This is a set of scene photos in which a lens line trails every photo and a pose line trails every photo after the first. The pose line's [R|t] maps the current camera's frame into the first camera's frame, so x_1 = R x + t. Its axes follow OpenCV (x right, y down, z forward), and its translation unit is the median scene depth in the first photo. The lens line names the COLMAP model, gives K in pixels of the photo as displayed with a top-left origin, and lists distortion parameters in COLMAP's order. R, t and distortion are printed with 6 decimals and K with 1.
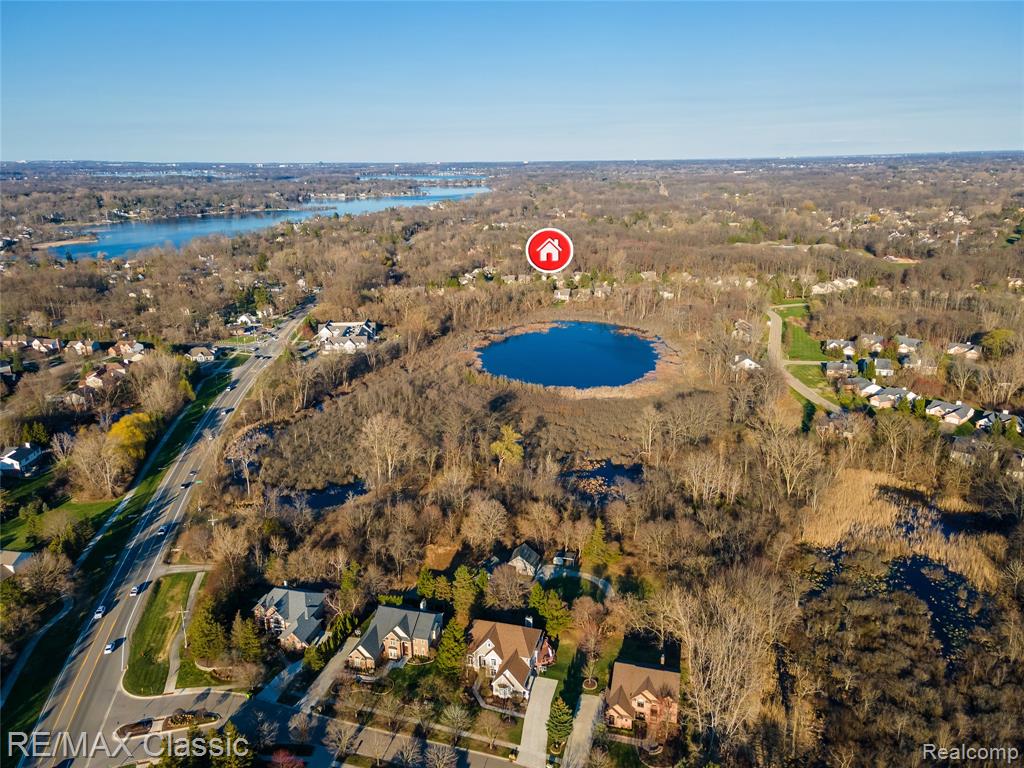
lens RADIAL K [[724.0, 0, 512.0], [0, 724.0, 384.0], [0, 0, 1]] dist [0.025942, 0.075950]
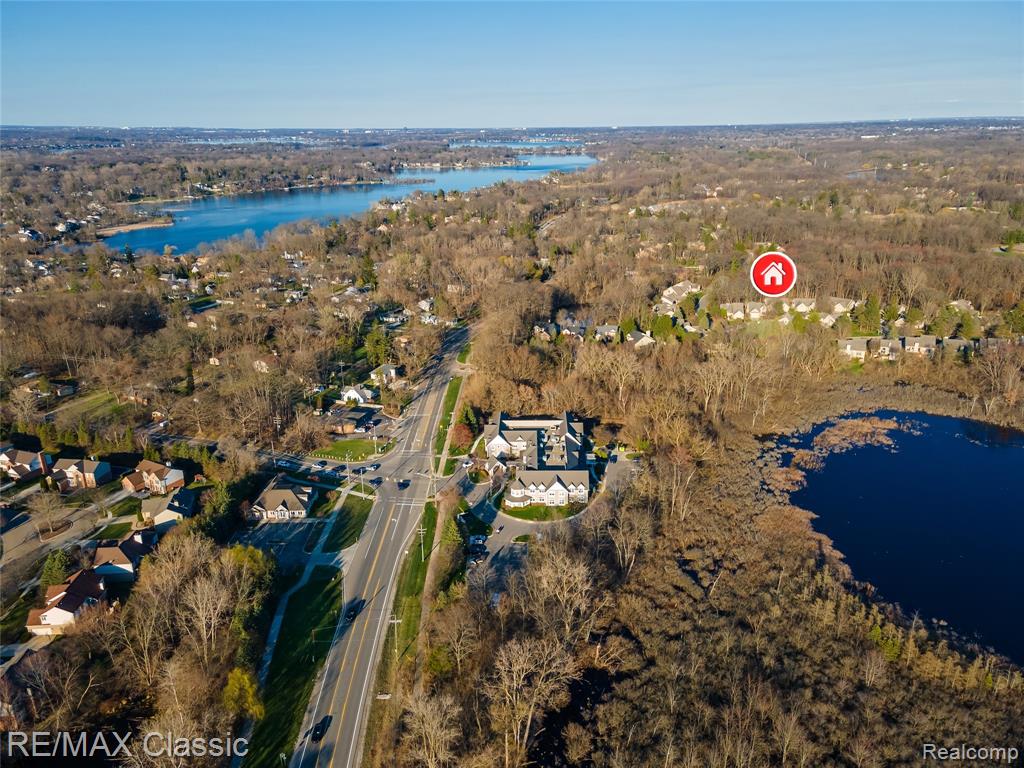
lens RADIAL K [[727.2, 0, 512.0], [0, 727.2, 384.0], [0, 0, 1]] dist [-0.003494, 0.133391]
pose [[0.994367, 0.036565, -0.099481, -0.053393], [-0.032340, 0.998519, 0.043759, -0.038992], [0.100933, -0.040295, 0.994077, 0.124840]]
